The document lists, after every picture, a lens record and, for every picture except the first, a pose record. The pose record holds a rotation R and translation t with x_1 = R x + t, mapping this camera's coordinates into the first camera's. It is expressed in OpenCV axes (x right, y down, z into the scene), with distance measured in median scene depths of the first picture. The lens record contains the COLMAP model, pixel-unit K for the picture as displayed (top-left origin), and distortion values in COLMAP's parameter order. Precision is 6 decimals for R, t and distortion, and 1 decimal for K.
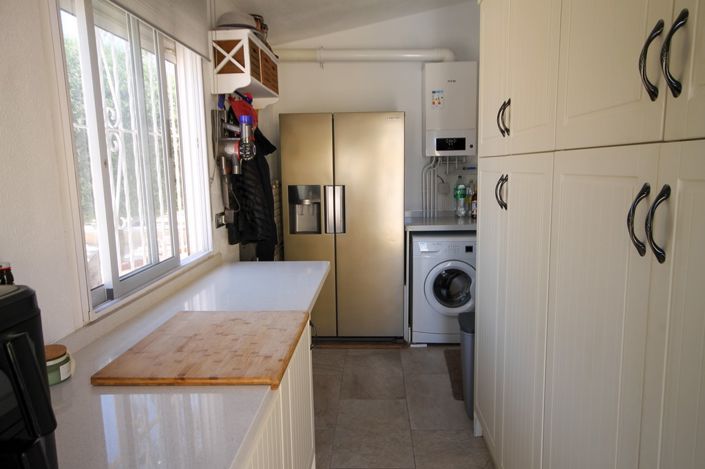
lens RADIAL K [[469.6, 0, 352.5], [0, 469.6, 234.5], [0, 0, 1]] dist [-0.000054, -0.000019]
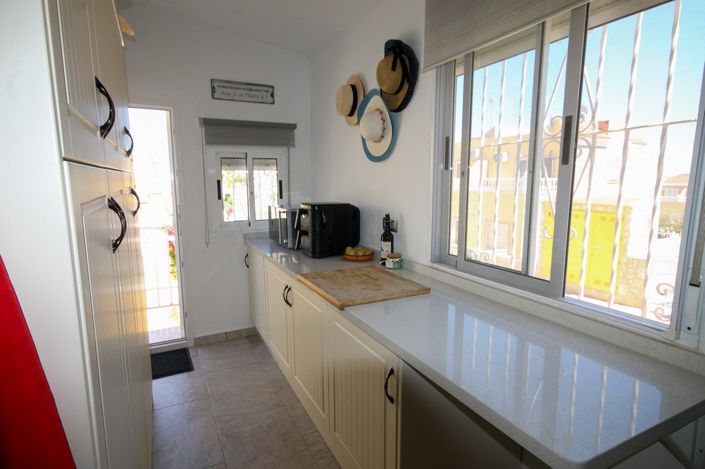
lens RADIAL K [[396.1, 0, 352.5], [0, 396.1, 234.5], [0, 0, 1]] dist [0.004679, 0.001851]
pose [[-0.873111, 0.097400, -0.477693, 0.367364], [-0.046387, 0.958797, 0.280281, -0.308852], [0.485310, 0.266875, -0.832618, 2.023997]]
